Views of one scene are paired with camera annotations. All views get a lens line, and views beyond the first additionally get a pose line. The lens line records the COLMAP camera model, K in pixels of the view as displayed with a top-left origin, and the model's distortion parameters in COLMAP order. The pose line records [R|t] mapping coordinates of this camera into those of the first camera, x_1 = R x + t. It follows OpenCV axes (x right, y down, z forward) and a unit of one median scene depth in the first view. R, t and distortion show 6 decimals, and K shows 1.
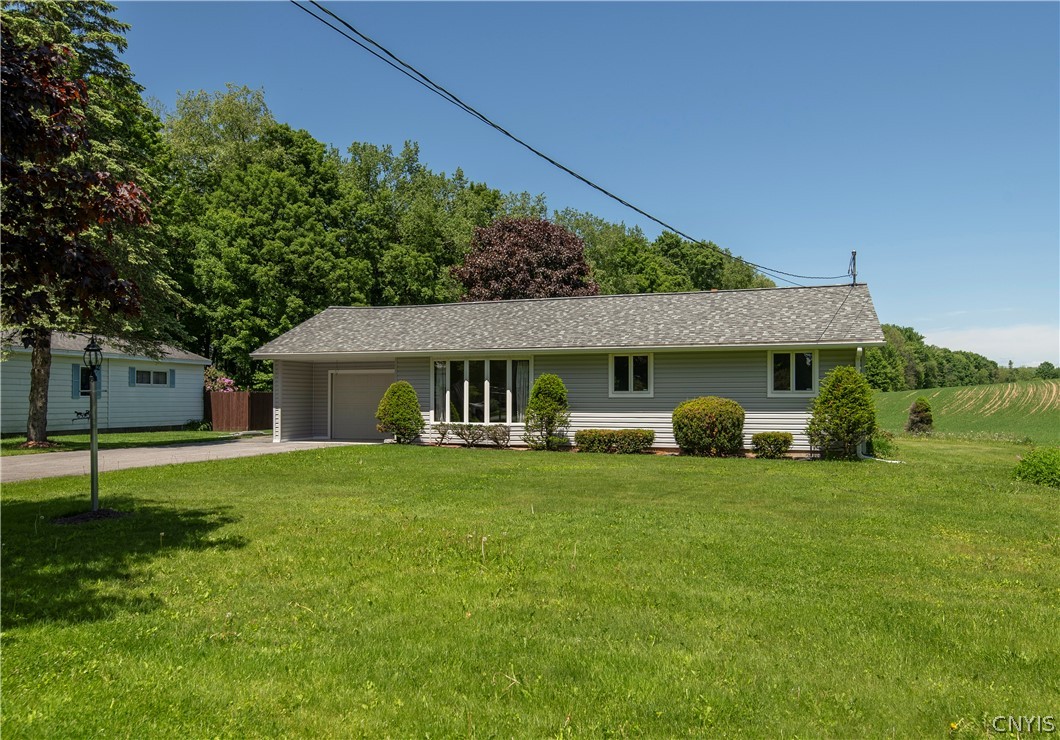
lens RADIAL K [[813.4, 0, 532.9], [0, 813.4, 366.2], [0, 0, 1]] dist [0.022790, 0.001817]
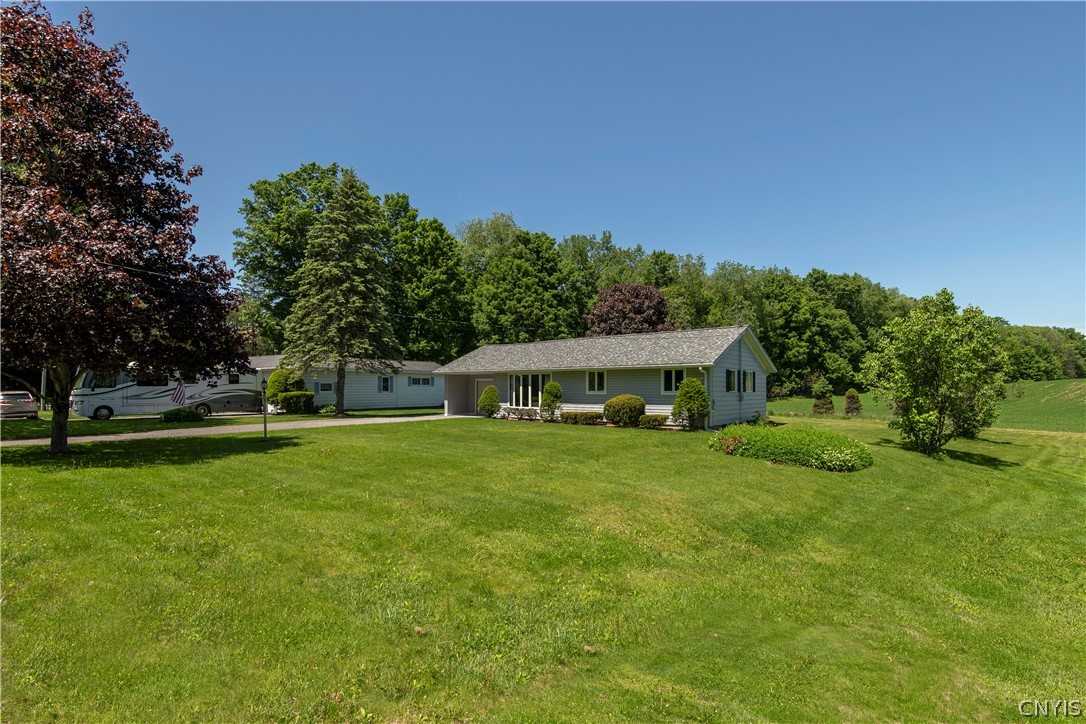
lens RADIAL K [[524.2, 0, 538.3], [0, 524.2, 365.0], [0, 0, 1]] dist [0.003339, 0.000076]
pose [[0.942877, -0.016713, -0.332721, 0.289053], [0.014926, 0.999857, -0.007925, -0.015424], [0.332806, 0.002506, 0.942992, -0.117578]]
